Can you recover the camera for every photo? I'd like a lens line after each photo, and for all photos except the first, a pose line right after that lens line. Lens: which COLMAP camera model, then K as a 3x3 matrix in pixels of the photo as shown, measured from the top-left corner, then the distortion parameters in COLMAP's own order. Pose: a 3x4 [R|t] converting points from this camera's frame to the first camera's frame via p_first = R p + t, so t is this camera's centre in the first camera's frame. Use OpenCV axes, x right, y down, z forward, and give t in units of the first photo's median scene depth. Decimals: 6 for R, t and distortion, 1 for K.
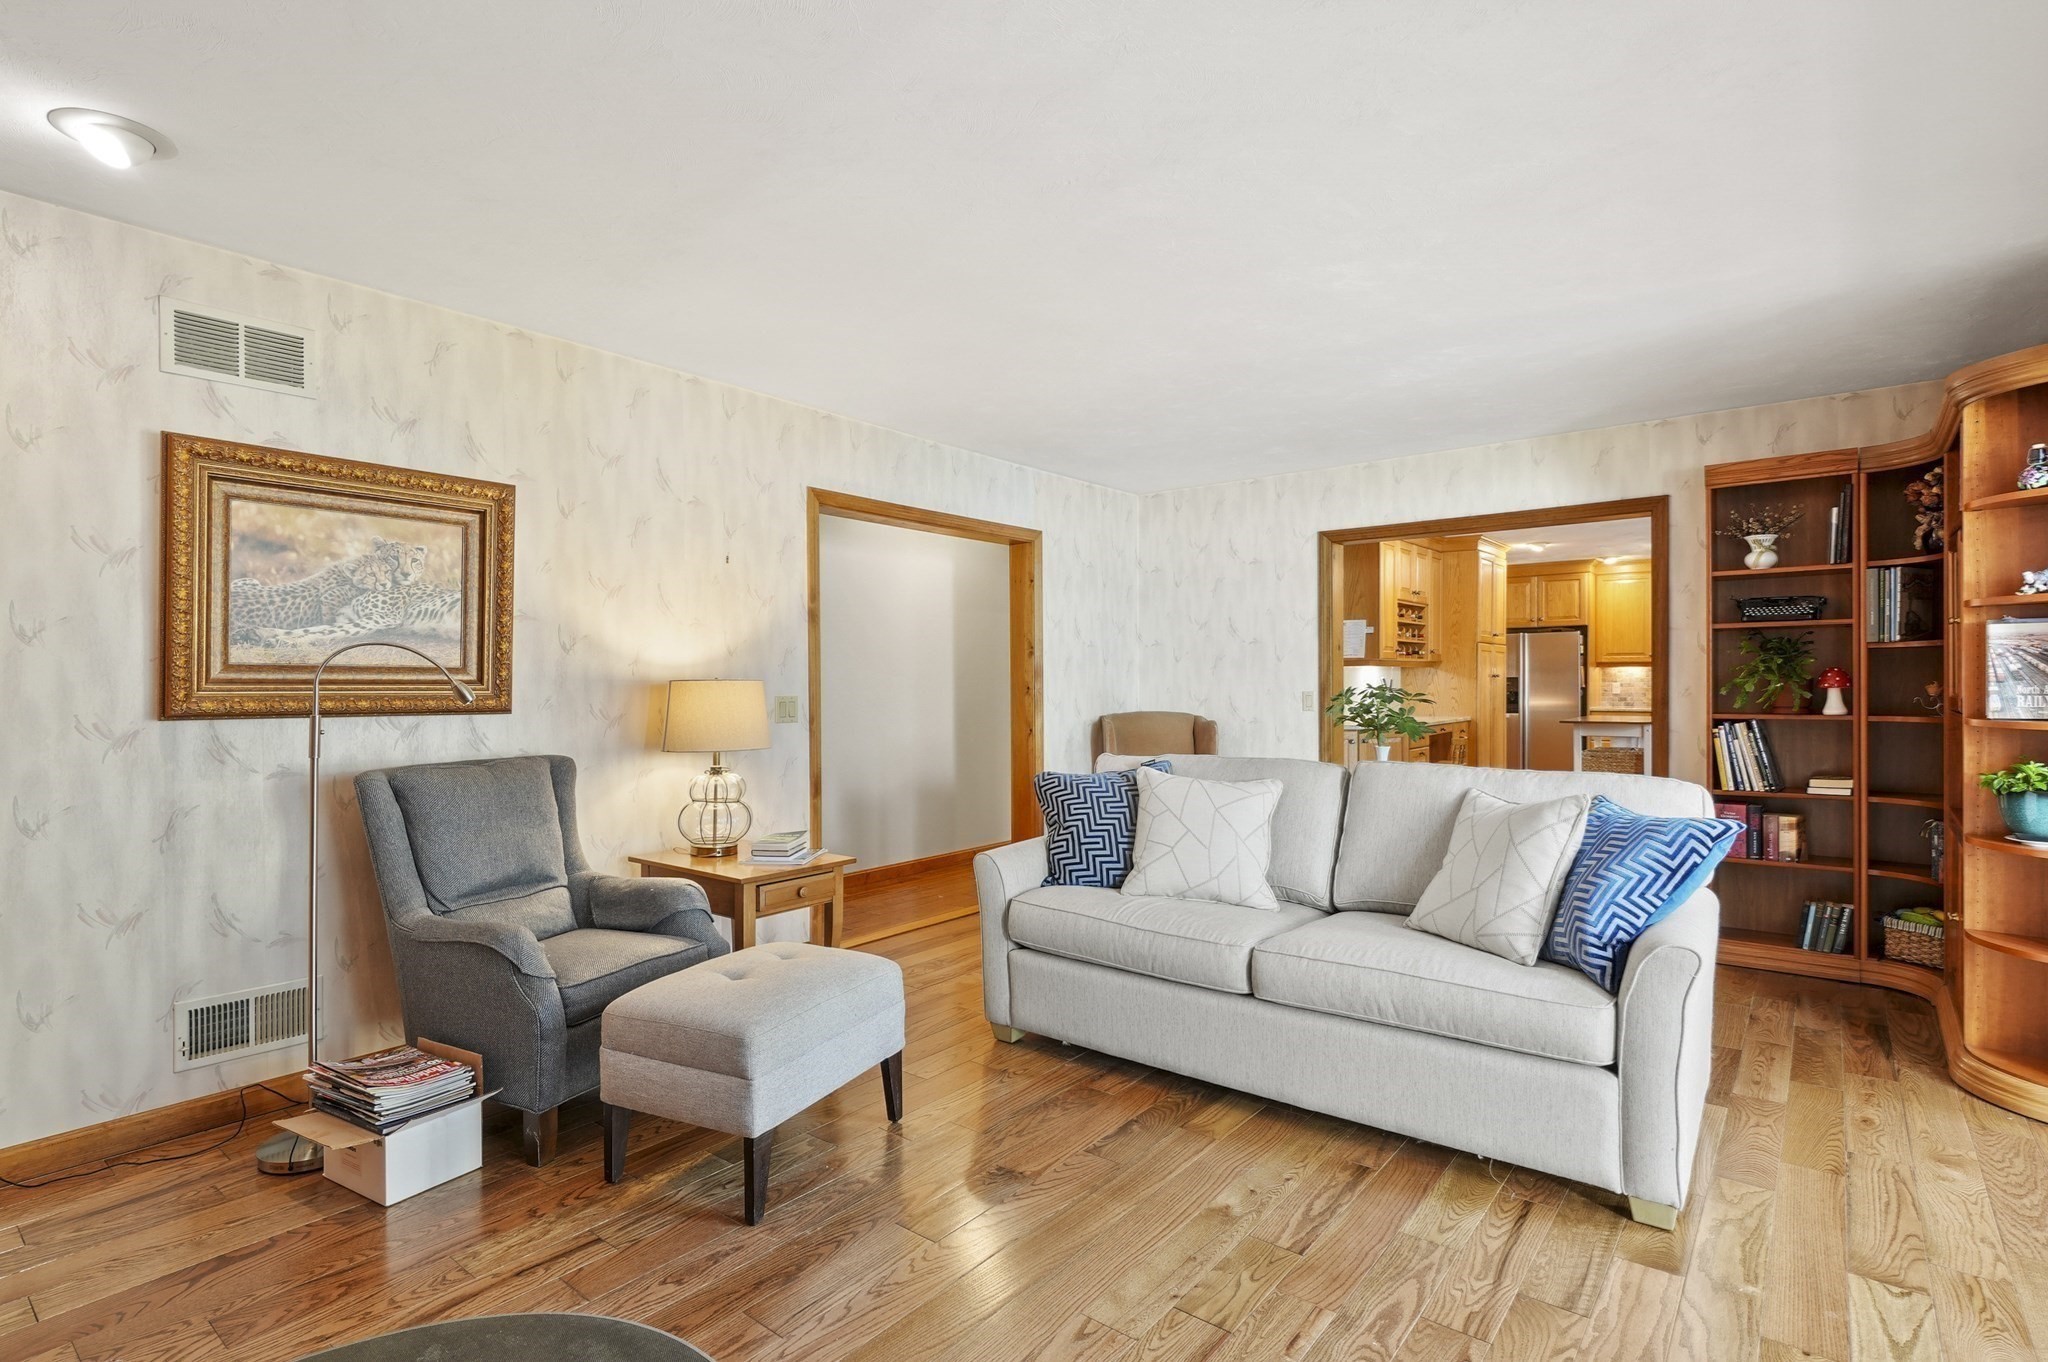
lens RADIAL K [[1004.0, 0, 997.9], [0, 1004.0, 681.9], [0, 0, 1]] dist [-0.001999, 0.000151]
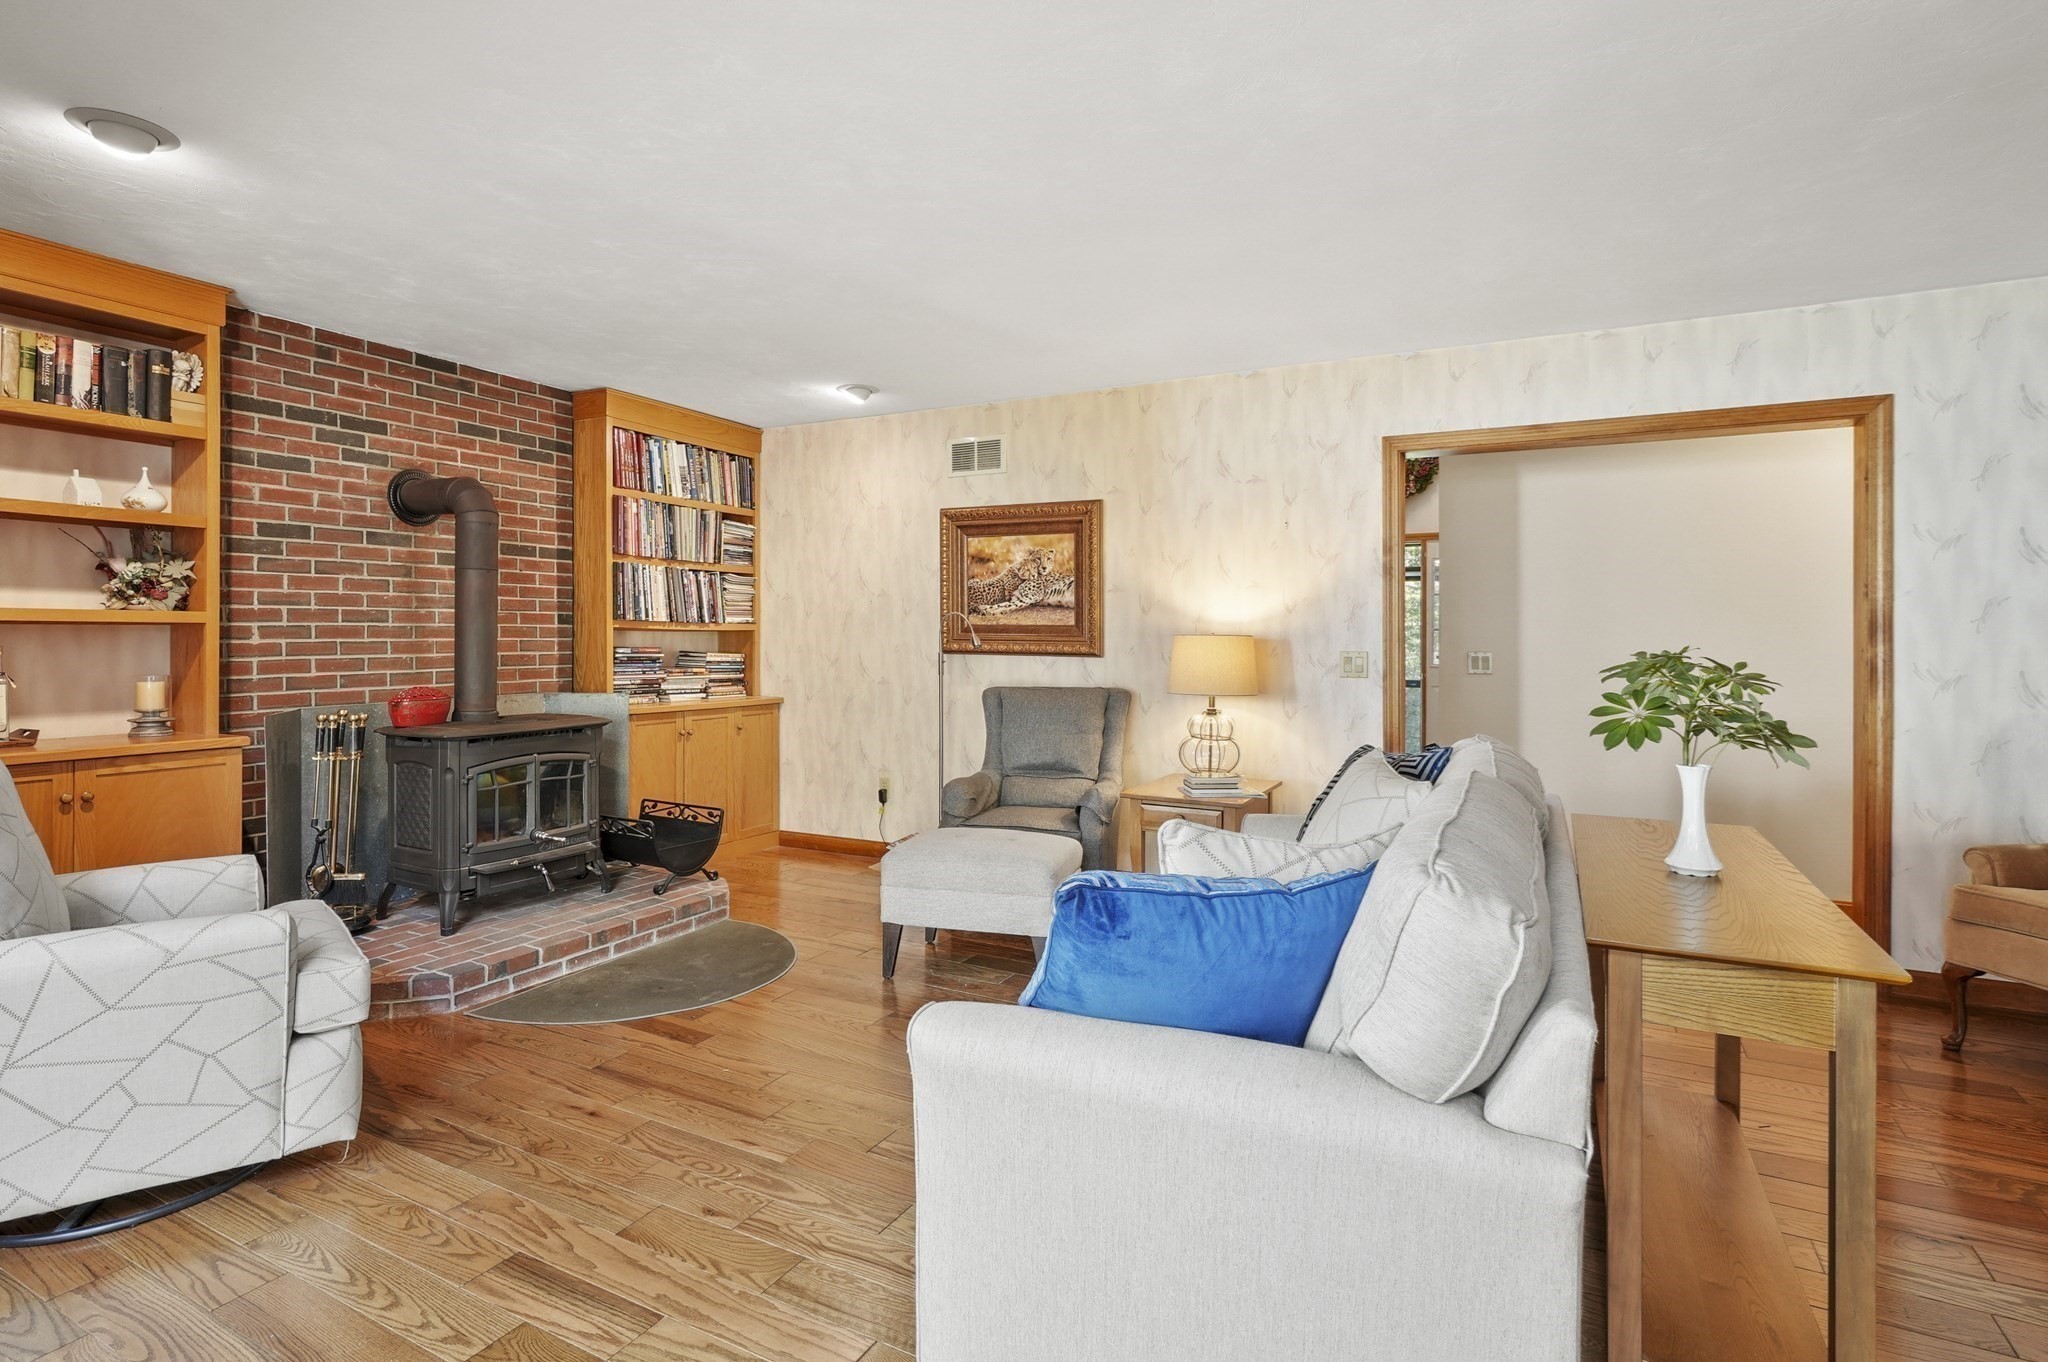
lens RADIAL K [[1004.0, 0, 1018.6], [0, 1004.0, 637.4], [0, 0, 1]] dist [-0.001999, 0.000151]
pose [[0.193315, 0.006262, -0.981117, 0.921485], [-0.005996, 0.999969, 0.005201, -0.004359], [0.981118, 0.004877, 0.193346, 0.611908]]
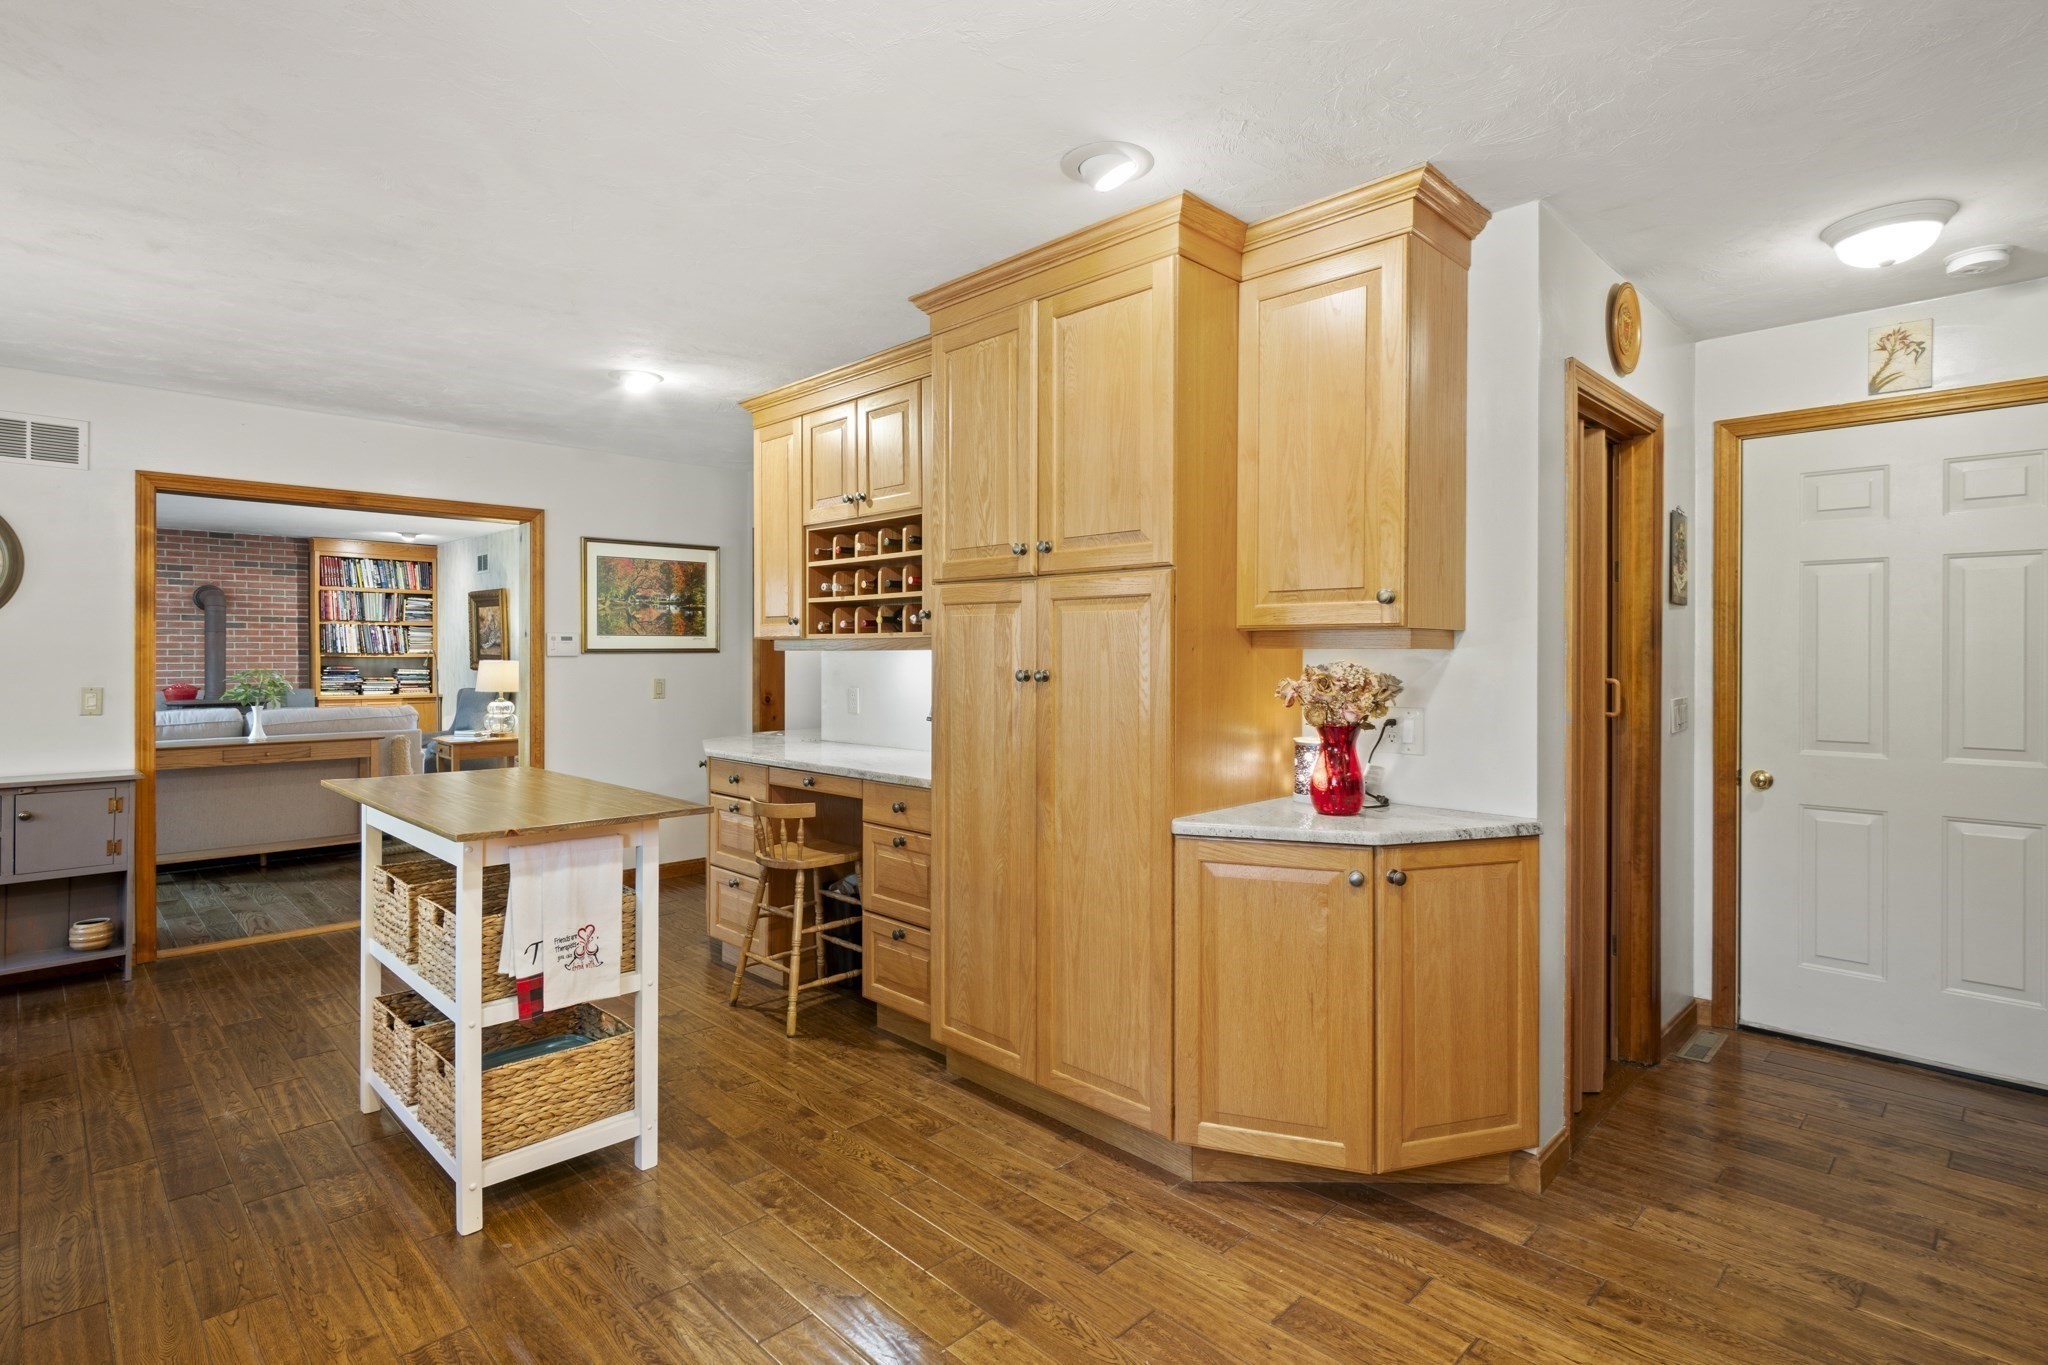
lens RADIAL K [[1004.0, 0, 1010.5], [0, 1004.0, 652.5], [0, 0, 1]] dist [-0.001999, 0.000151]
pose [[-0.096931, 0.005100, -0.995278, 2.109875], [-0.002219, 0.999983, 0.005341, -0.040080], [0.995289, 0.002726, -0.096918, 2.644372]]
